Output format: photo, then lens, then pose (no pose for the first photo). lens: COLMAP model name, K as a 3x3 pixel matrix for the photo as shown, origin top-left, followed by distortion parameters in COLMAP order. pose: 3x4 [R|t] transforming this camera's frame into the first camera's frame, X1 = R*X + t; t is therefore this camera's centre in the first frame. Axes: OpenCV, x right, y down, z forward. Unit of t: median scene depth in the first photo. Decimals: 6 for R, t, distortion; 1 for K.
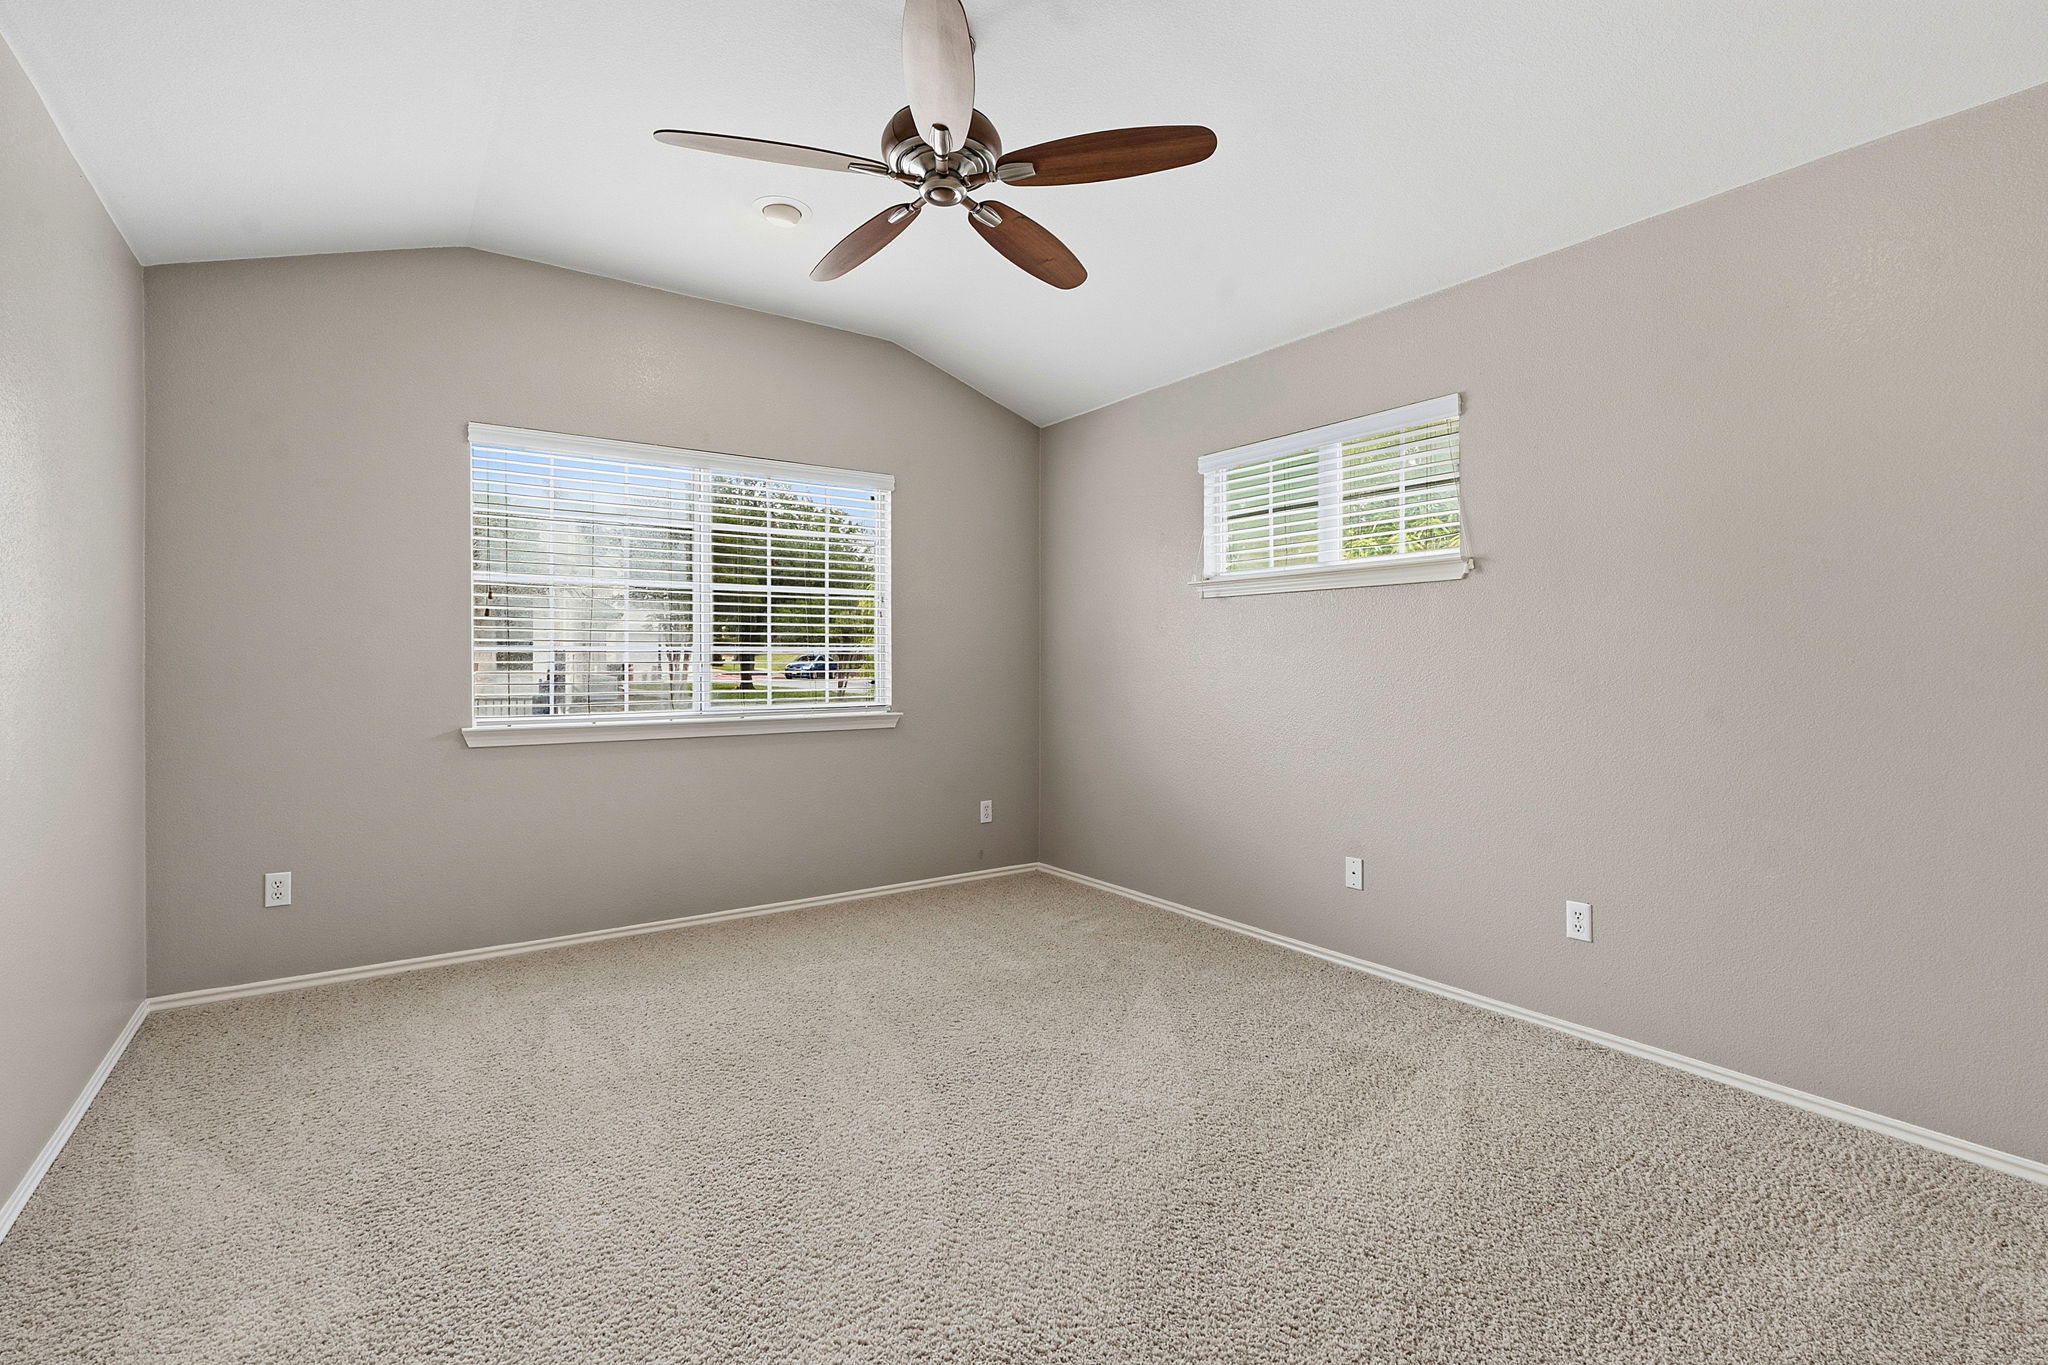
lens RADIAL K [[908.0, 0, 1016.9], [0, 908.0, 651.4], [0, 0, 1]] dist [-0.001015, -0.000006]
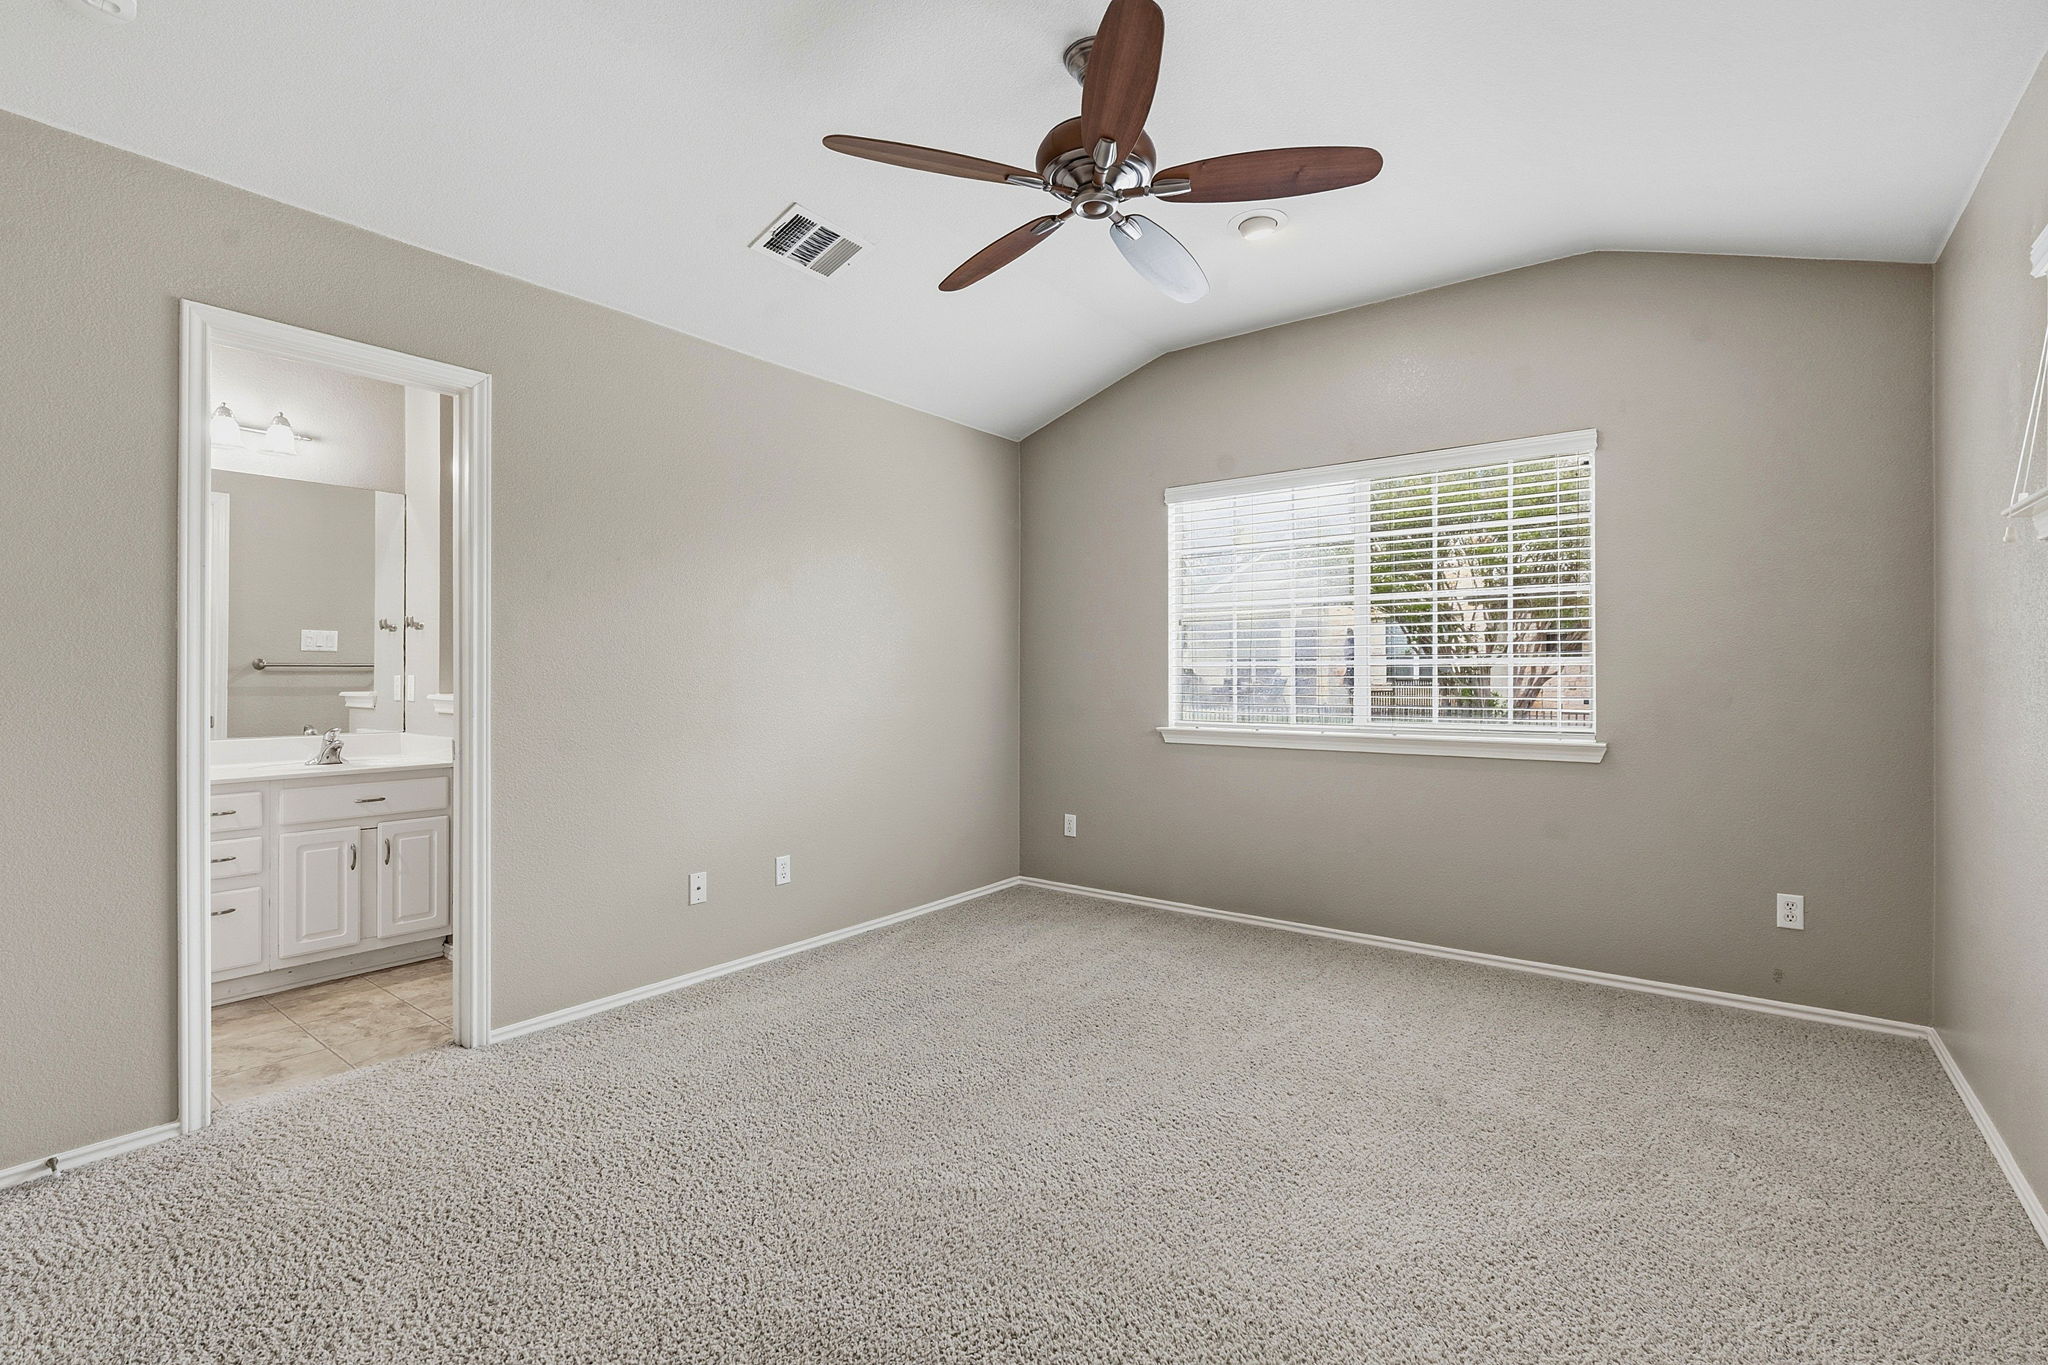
lens RADIAL K [[916.4, 0, 1034.5], [0, 916.4, 668.2], [0, 0, 1]] dist [-0.002818, -0.000069]
pose [[0.308174, -0.008964, -0.951288, 0.510379], [0.013448, 0.999897, -0.005066, 0.003524], [0.951235, -0.011232, 0.308263, 0.377582]]
